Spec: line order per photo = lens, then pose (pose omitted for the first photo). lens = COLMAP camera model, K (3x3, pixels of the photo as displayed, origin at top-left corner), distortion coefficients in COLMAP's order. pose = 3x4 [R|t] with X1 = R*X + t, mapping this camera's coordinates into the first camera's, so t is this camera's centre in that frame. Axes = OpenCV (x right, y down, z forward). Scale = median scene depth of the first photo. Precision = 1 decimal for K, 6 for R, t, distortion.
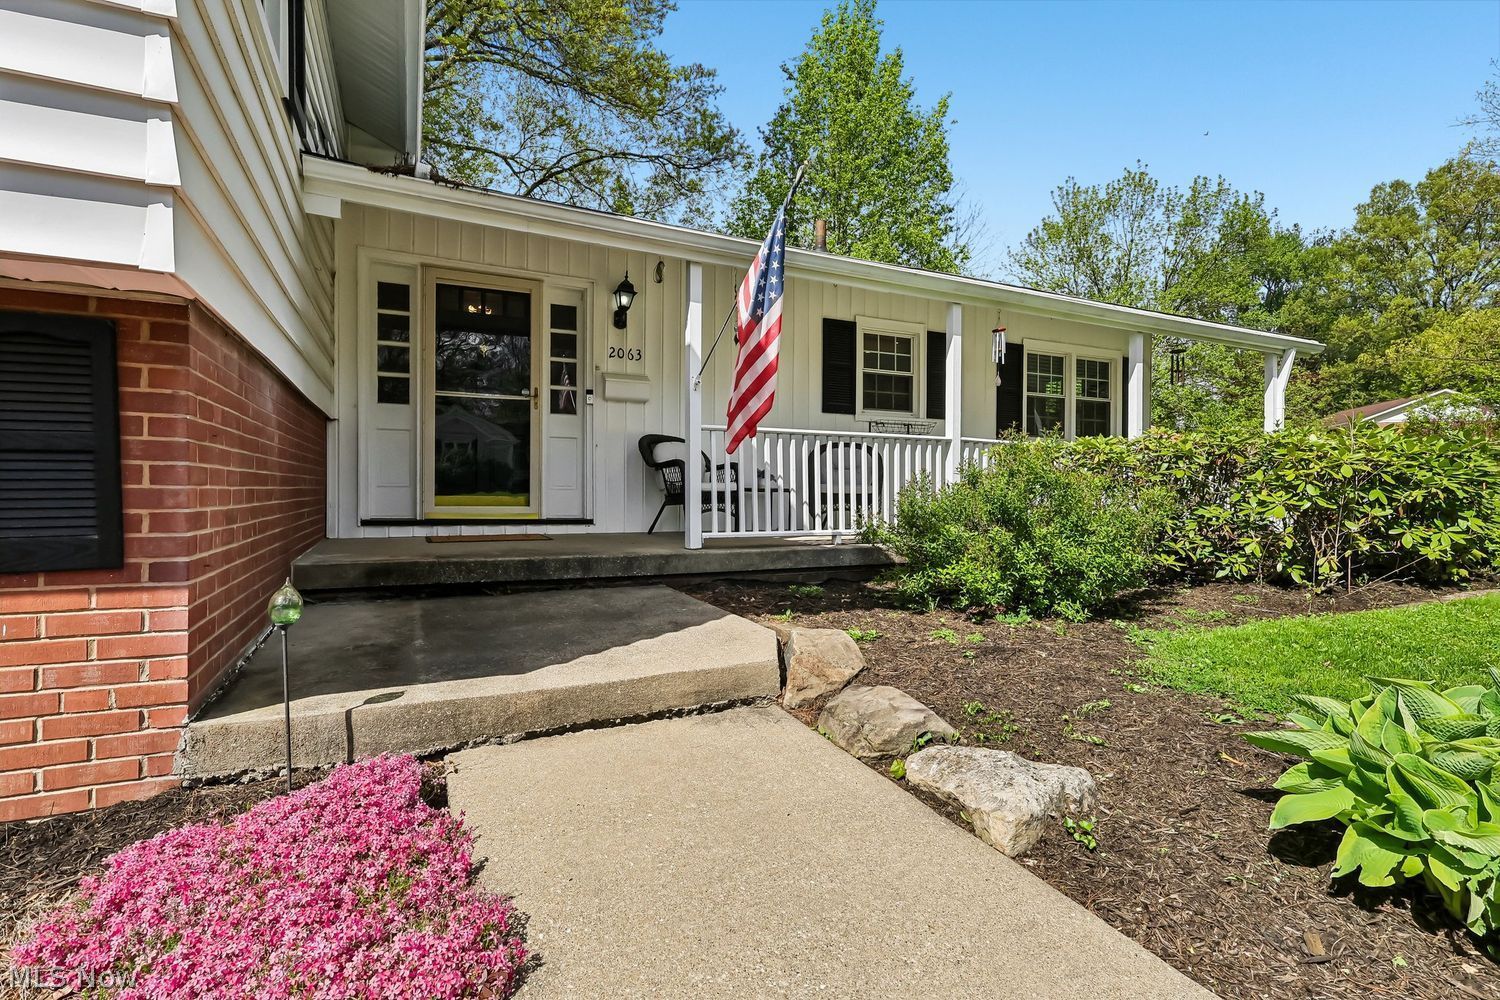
lens RADIAL K [[696.6, 0, 746.0], [0, 696.6, 497.9], [0, 0, 1]] dist [-0.002713, 0.000789]
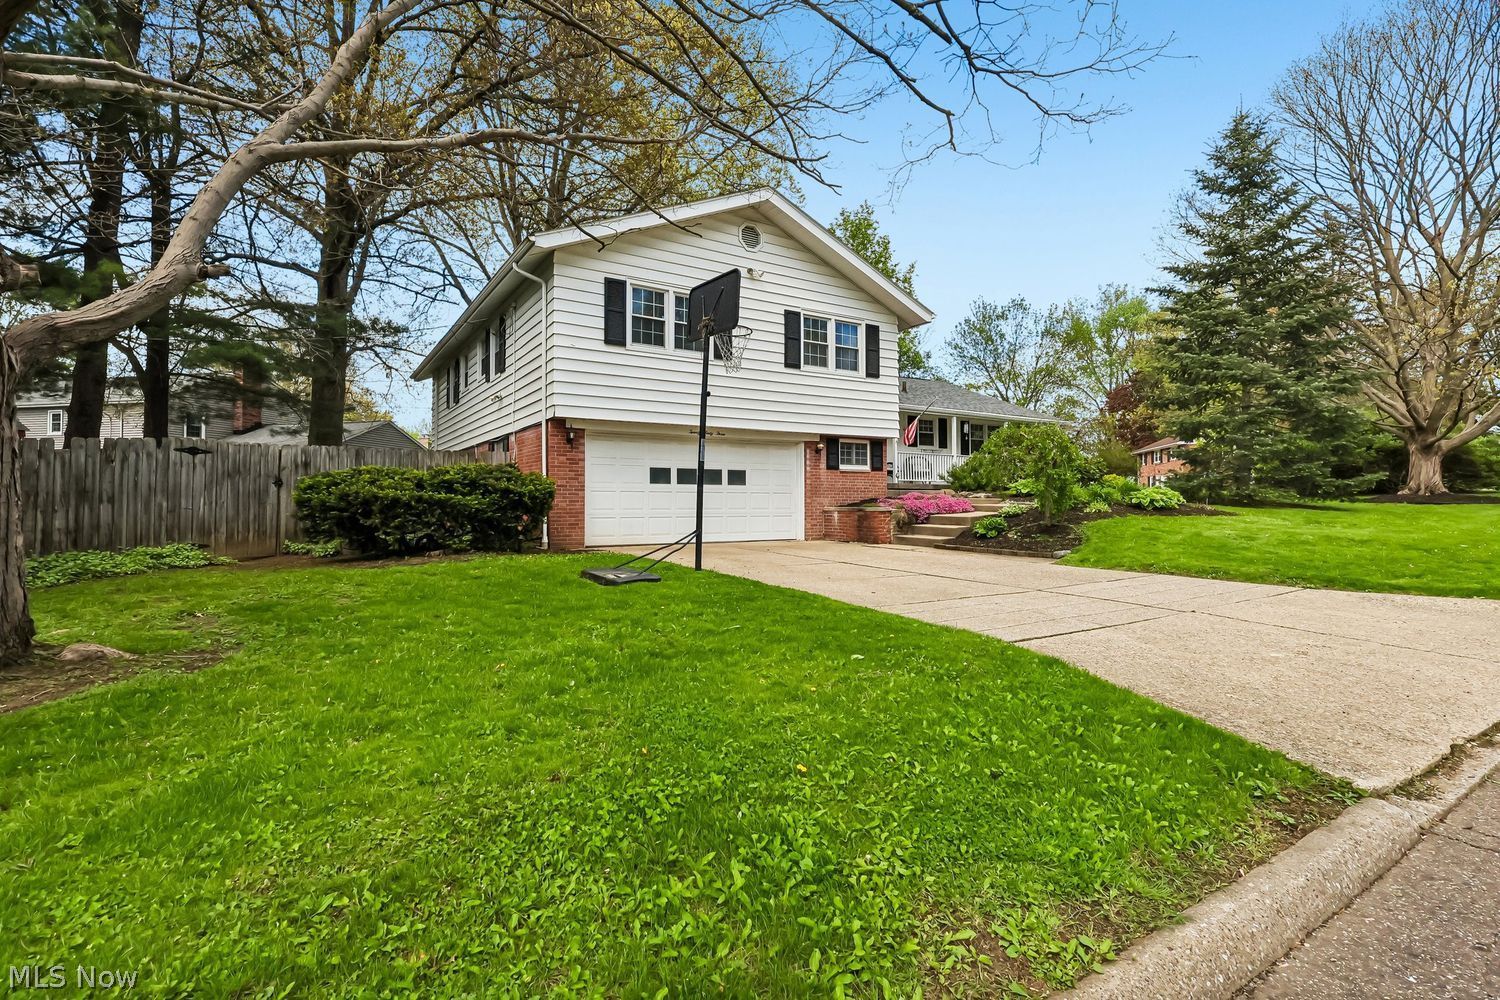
lens RADIAL K [[696.6, 0, 749.2], [0, 696.6, 489.0], [0, 0, 1]] dist [-0.002713, 0.000789]
pose [[0.993261, 0.000021, 0.115895, -0.997518], [0.003510, 0.999536, -0.030269, 0.164839], [-0.115842, 0.030471, 0.992800, -2.071889]]
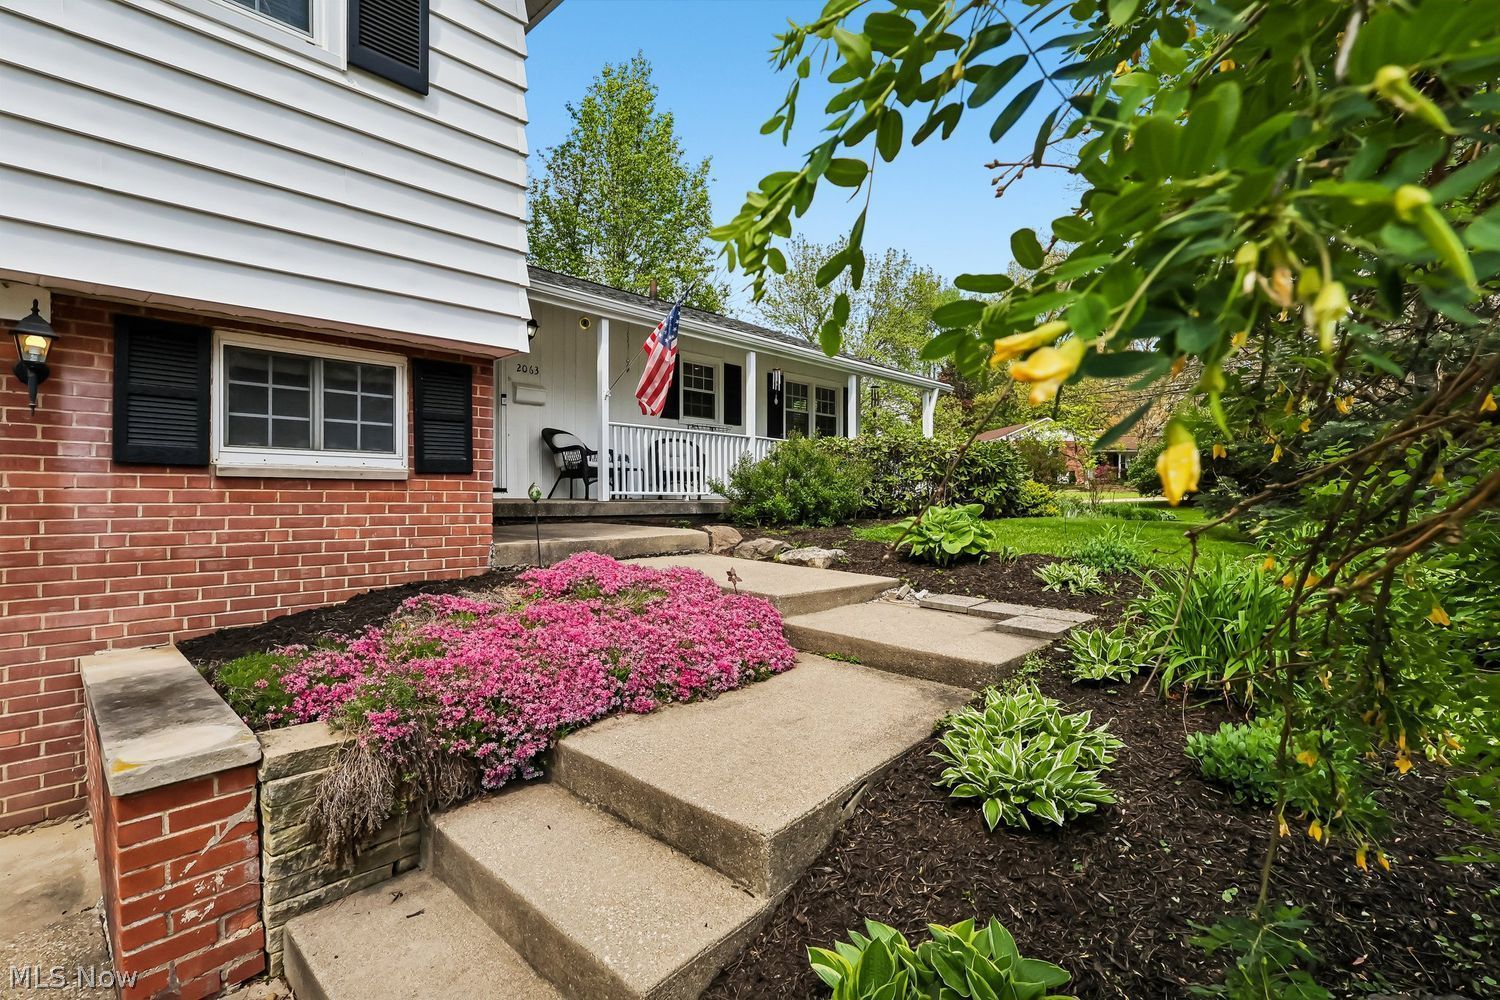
lens RADIAL K [[696.6, 0, 740.6], [0, 696.6, 498.6], [0, 0, 1]] dist [-0.002713, 0.000789]
pose [[0.936643, -0.003531, 0.350268, -0.246647], [0.006310, 0.999957, -0.006793, 0.058524], [-0.350229, 0.008573, 0.936625, -0.416313]]
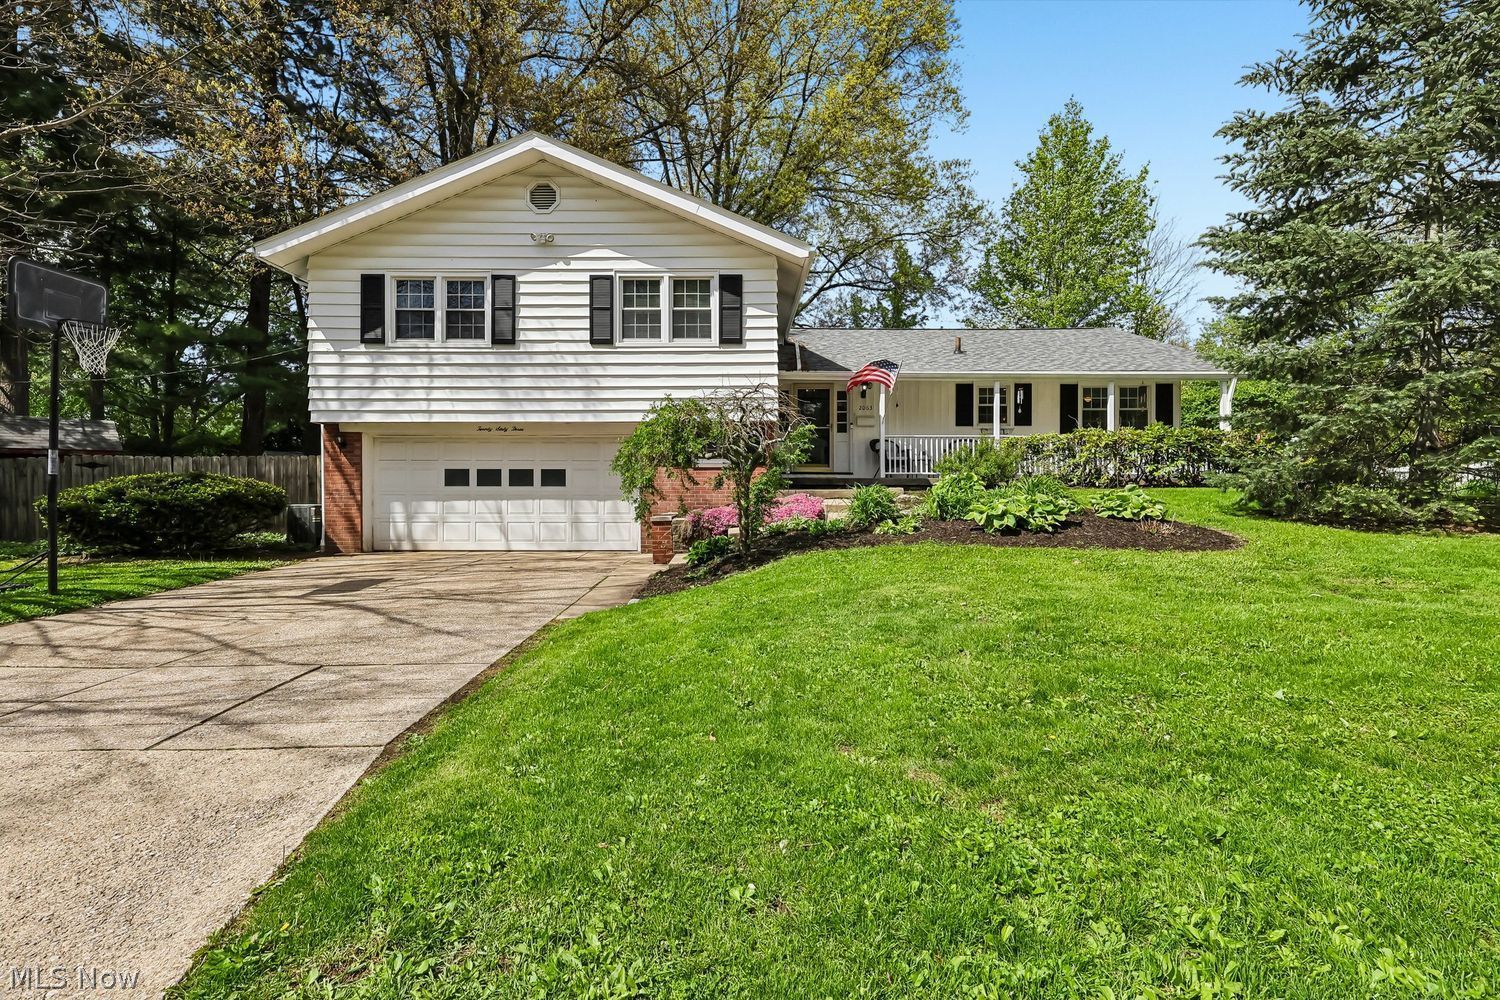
lens RADIAL K [[696.6, 0, 745.4], [0, 696.6, 501.9], [0, 0, 1]] dist [-0.002713, 0.000789]
pose [[0.906226, 0.007838, -0.422721, 0.480145], [-0.003803, 0.999939, 0.010390, 0.107342], [0.422776, -0.007808, 0.906200, -1.419258]]
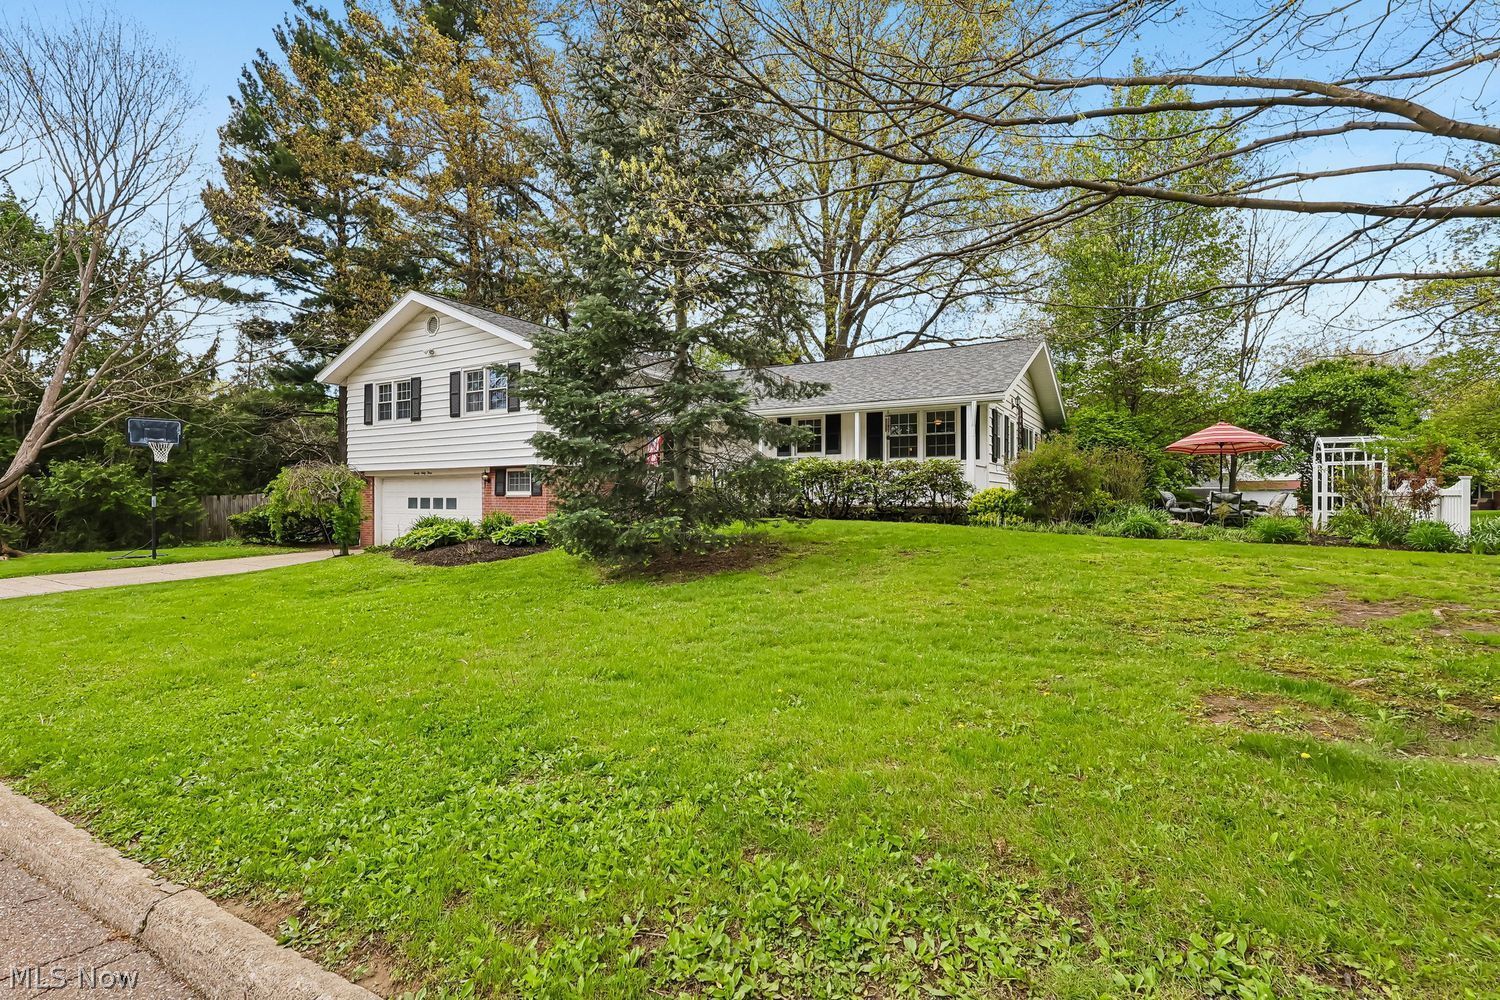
lens RADIAL K [[696.6, 0, 743.8], [0, 696.6, 503.6], [0, 0, 1]] dist [-0.002713, 0.000789]
pose [[0.547240, 0.009158, -0.836926, 2.291806], [-0.008841, 0.999948, 0.005161, 0.039074], [0.836929, 0.004575, 0.547292, -0.498569]]
